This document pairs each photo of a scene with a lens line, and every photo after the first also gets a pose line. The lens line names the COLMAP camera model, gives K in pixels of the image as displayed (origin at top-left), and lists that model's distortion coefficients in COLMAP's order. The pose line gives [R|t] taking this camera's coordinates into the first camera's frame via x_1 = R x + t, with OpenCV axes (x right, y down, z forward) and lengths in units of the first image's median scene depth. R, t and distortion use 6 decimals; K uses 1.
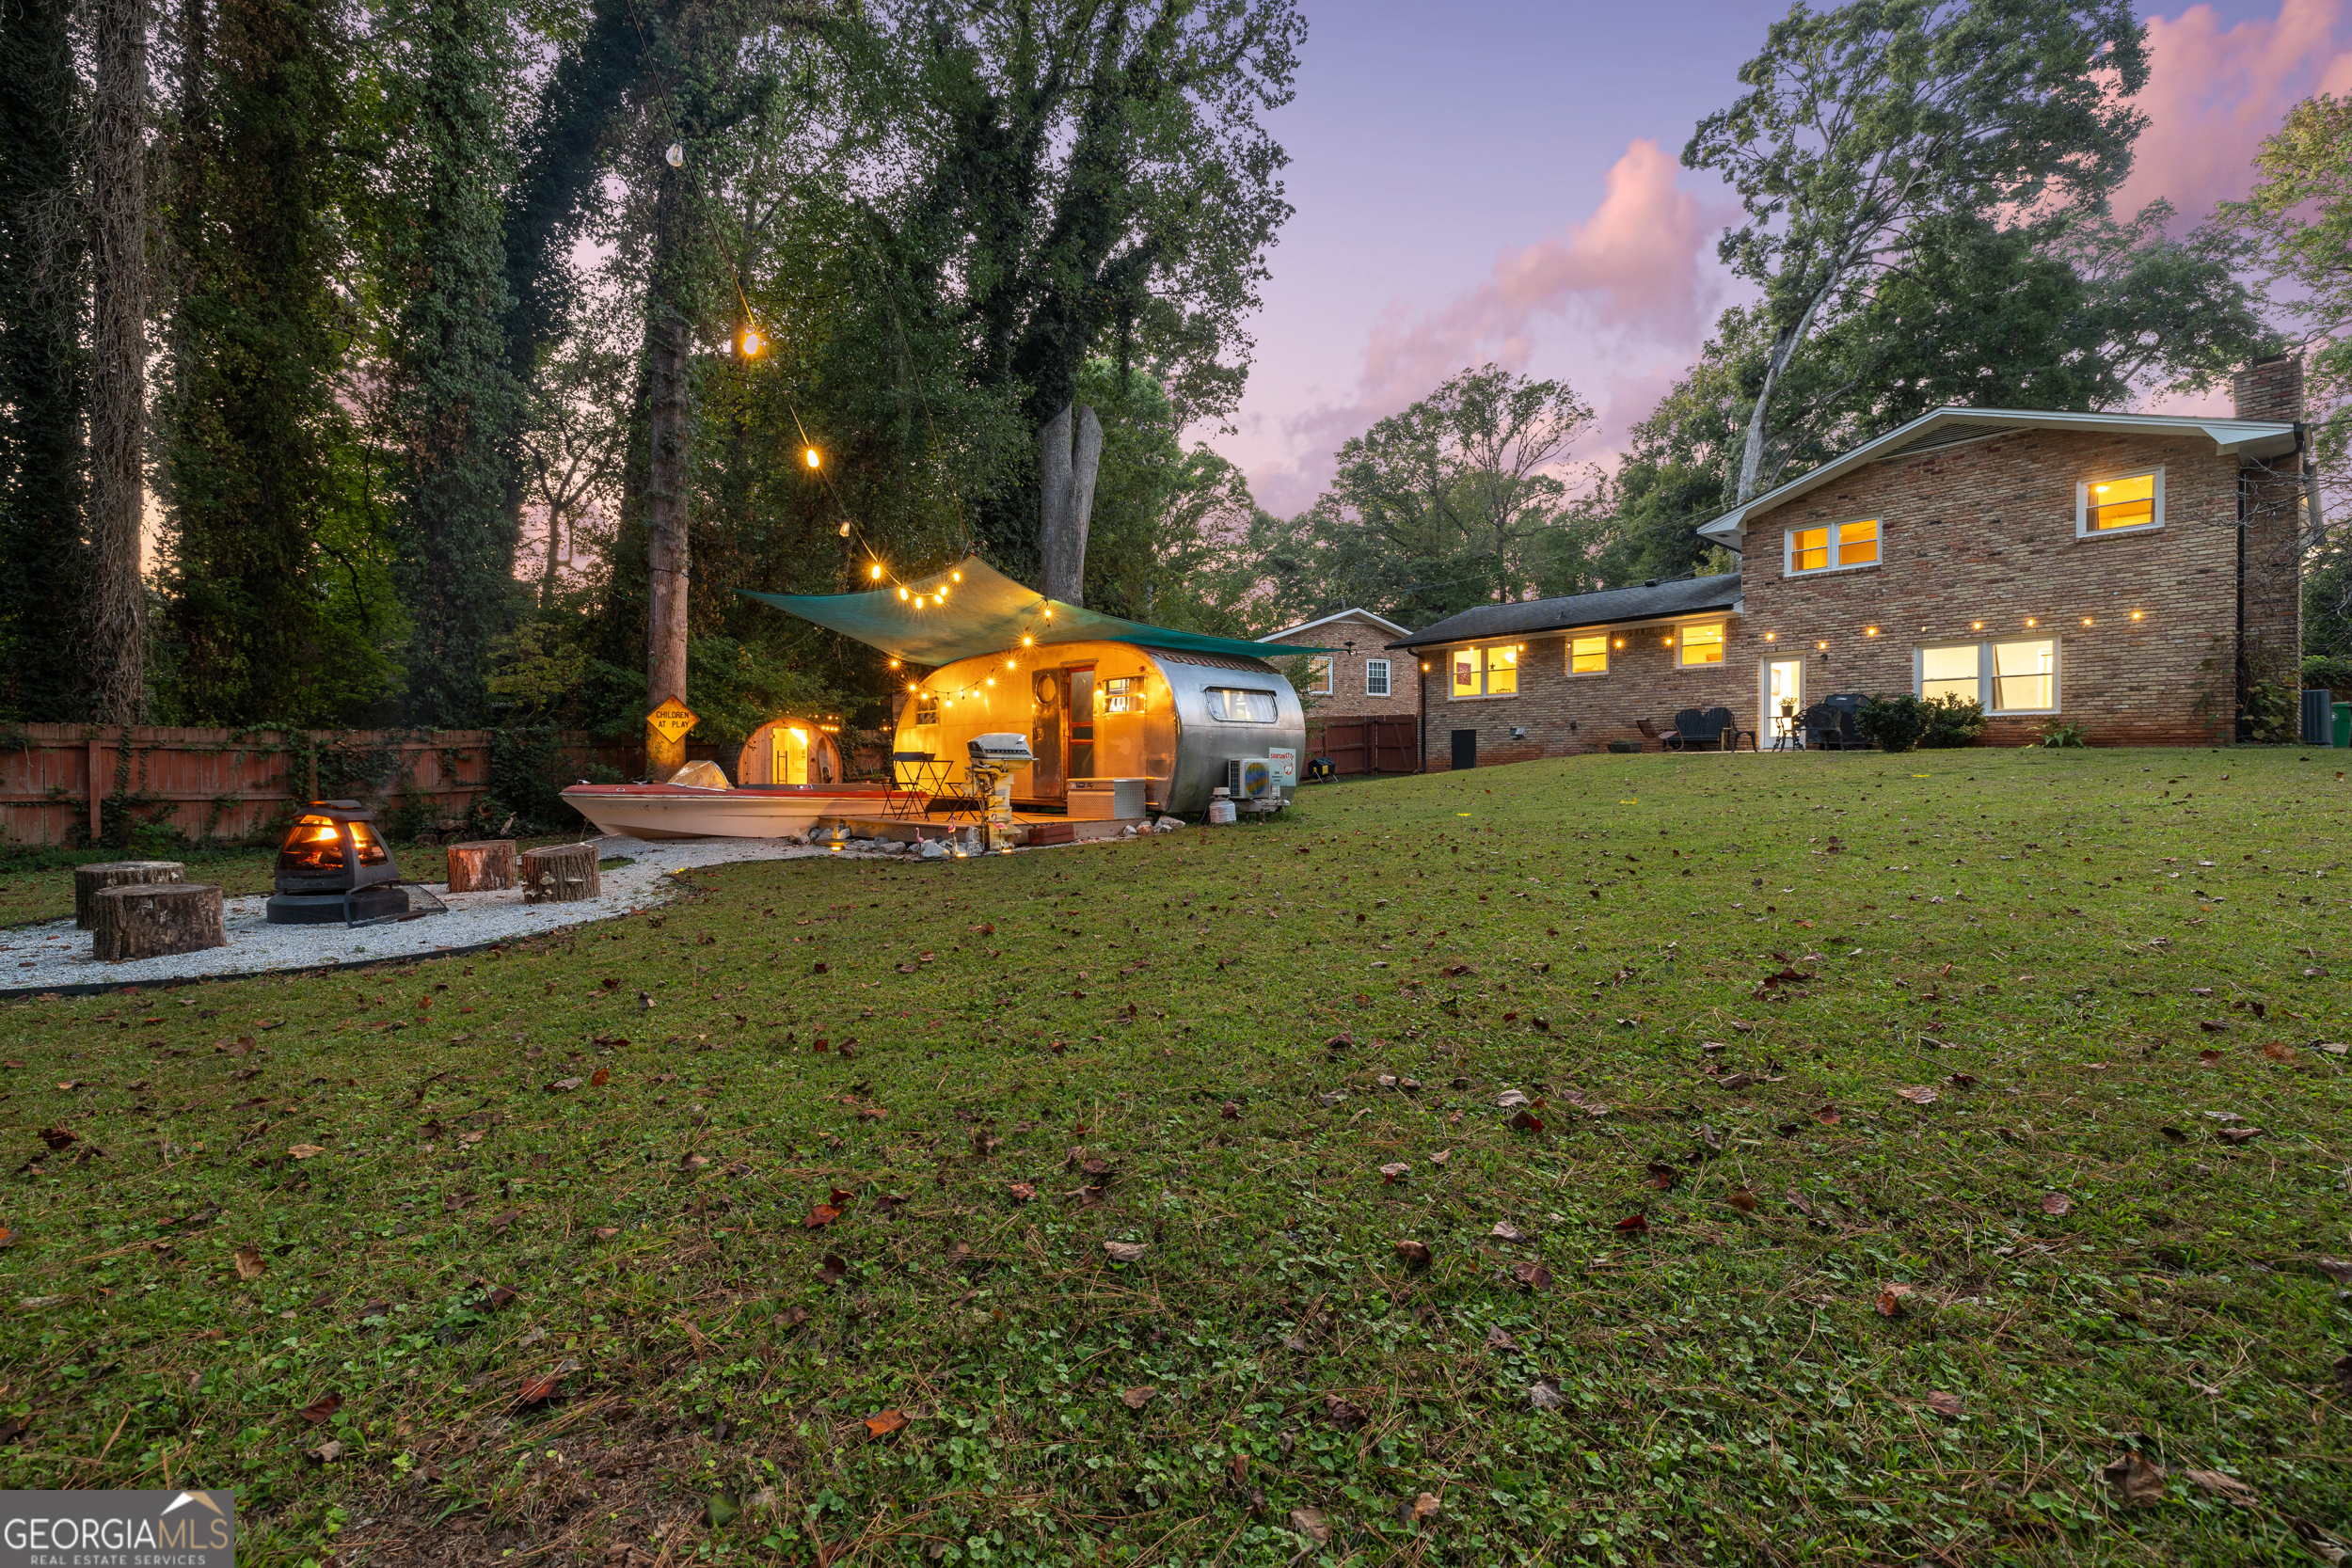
lens RADIAL K [[996.4, 0, 1175.8], [0, 996.4, 771.3], [0, 0, 1]] dist [0.001238, 0.000097]
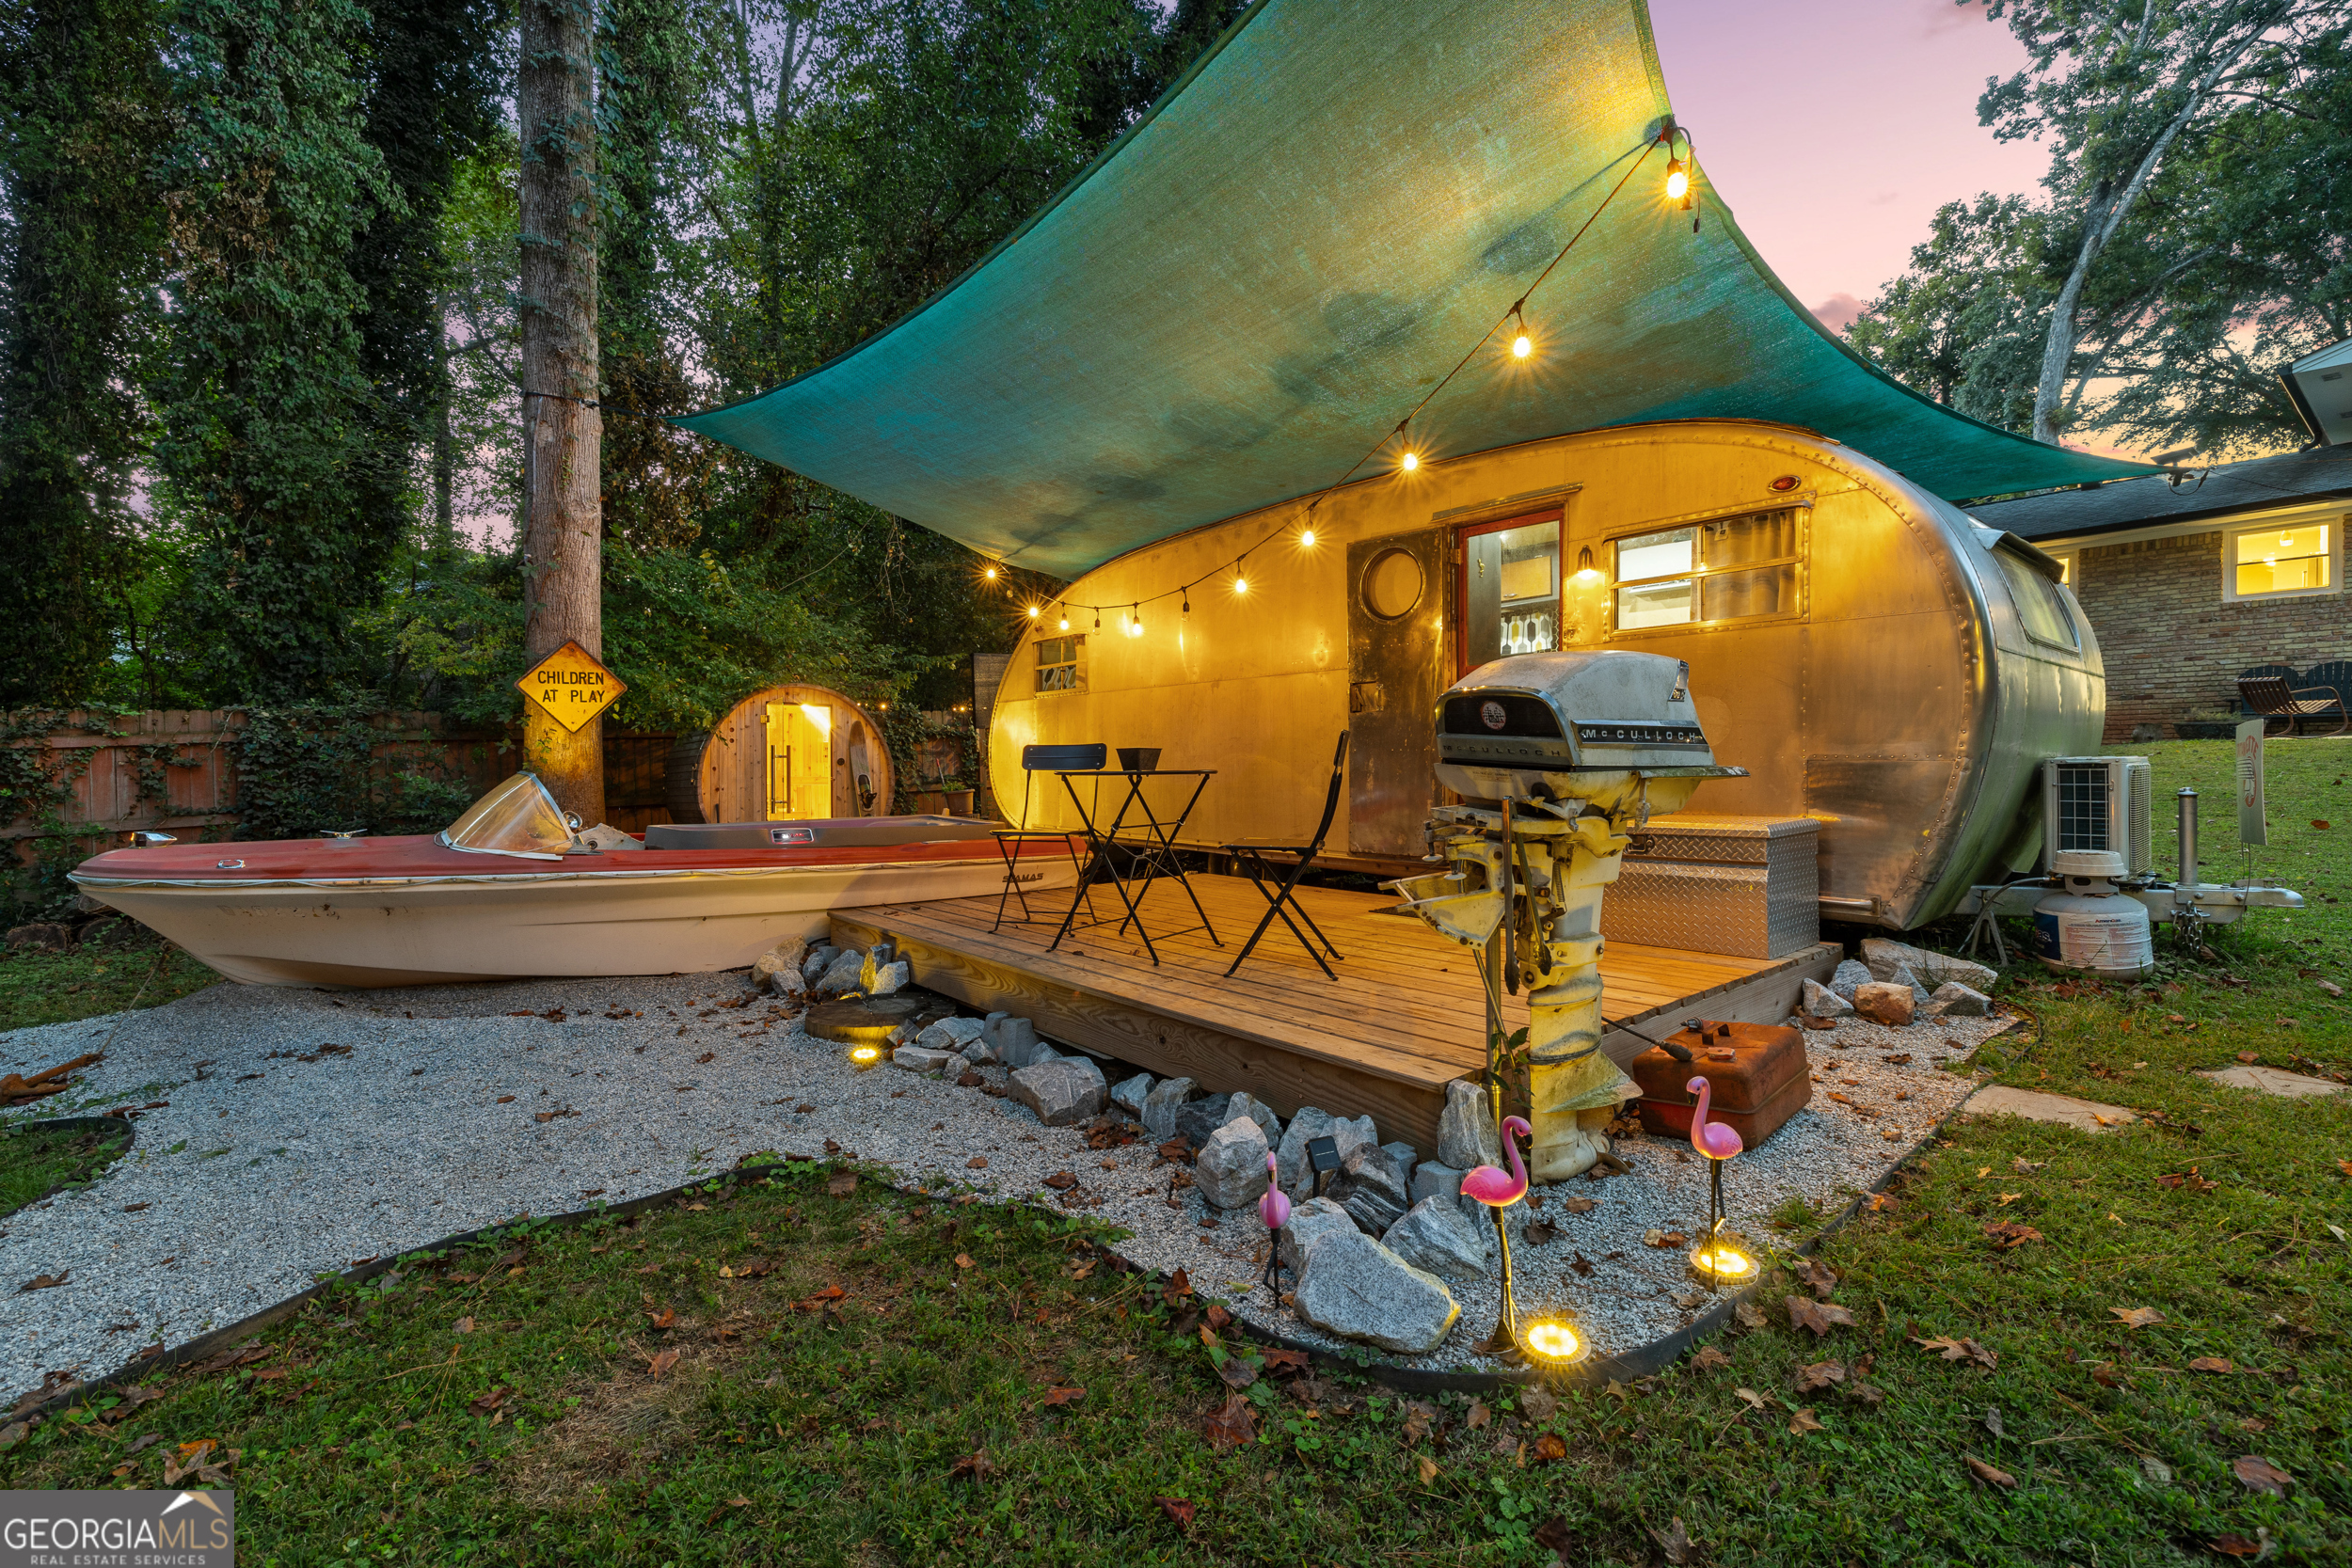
lens RADIAL K [[973.1, 0, 1172.0], [0, 973.1, 770.5], [0, 0, 1]] dist [0.000516, 0.000082]
pose [[0.998702, -0.006138, -0.050565, -0.150376], [0.006463, 0.999960, 0.006259, -0.008553], [0.050525, -0.006578, 0.998701, 0.460564]]
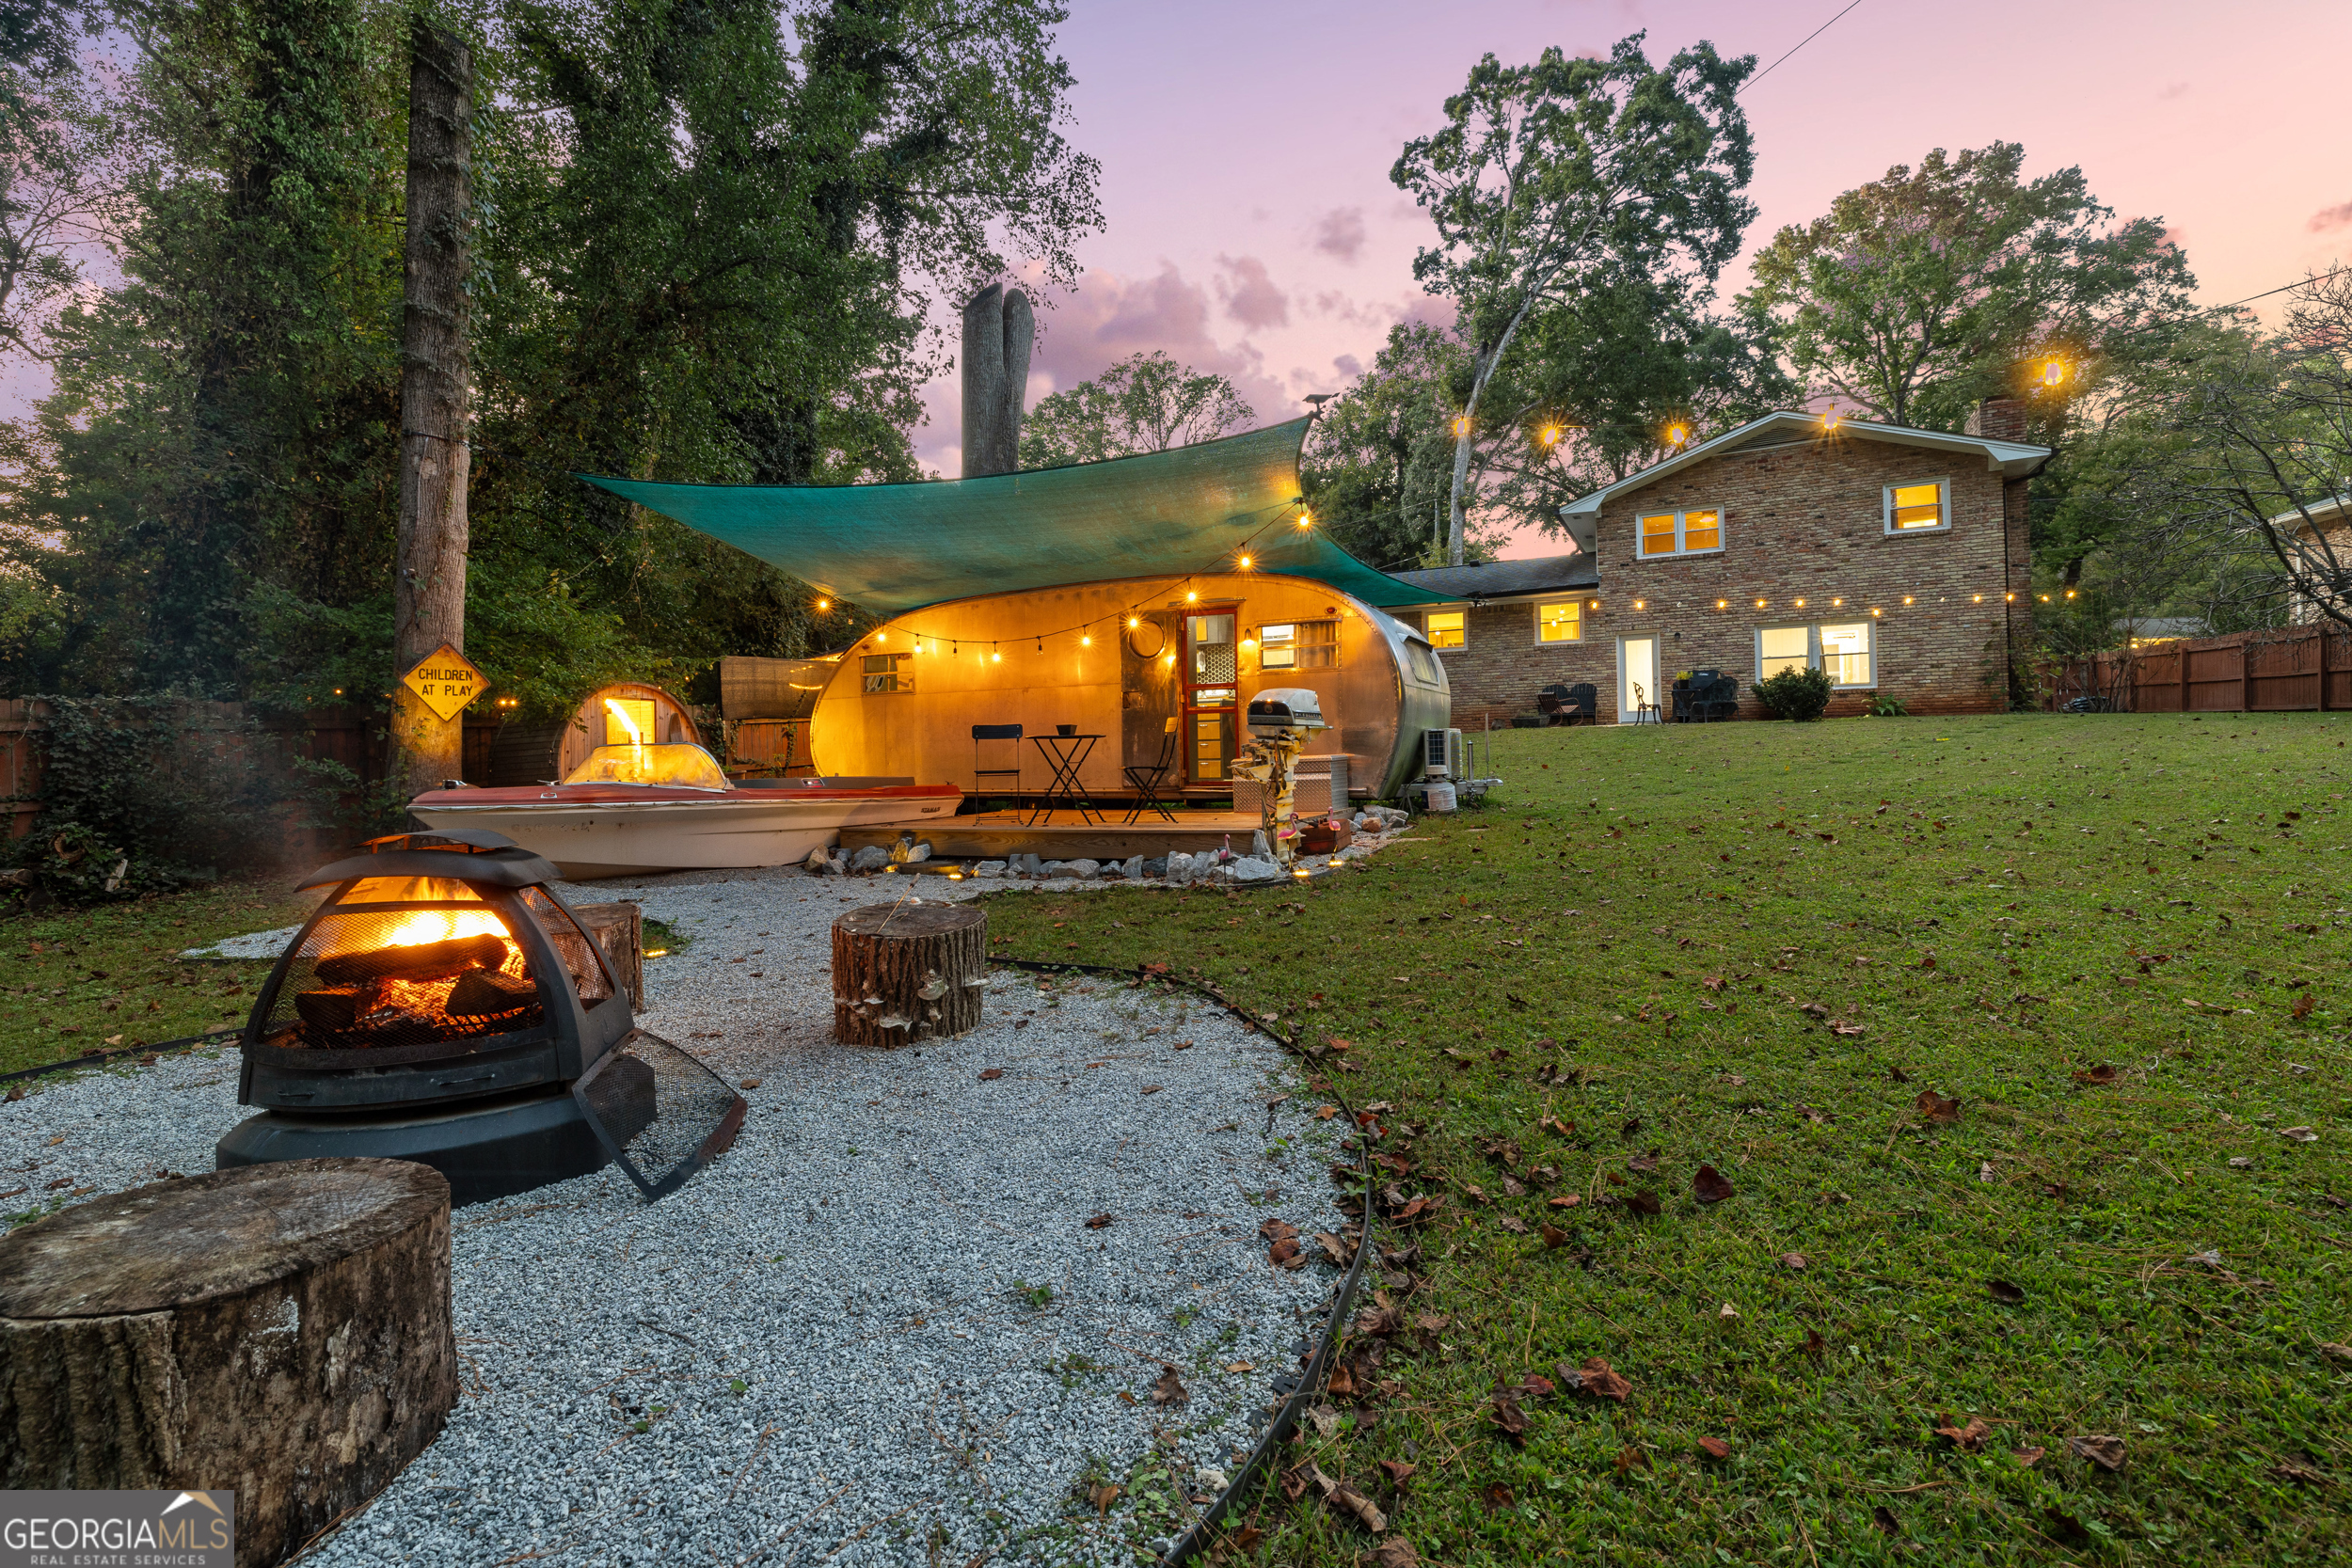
lens RADIAL K [[1022.1, 0, 1173.5], [0, 1022.1, 734.4], [0, 0, 1]] dist [0.001712, 0.000308]
pose [[0.923804, -0.012316, 0.382667, -0.302831], [0.022723, 0.999484, -0.022688, 0.003737], [-0.382190, 0.029655, 0.923608, 0.229347]]
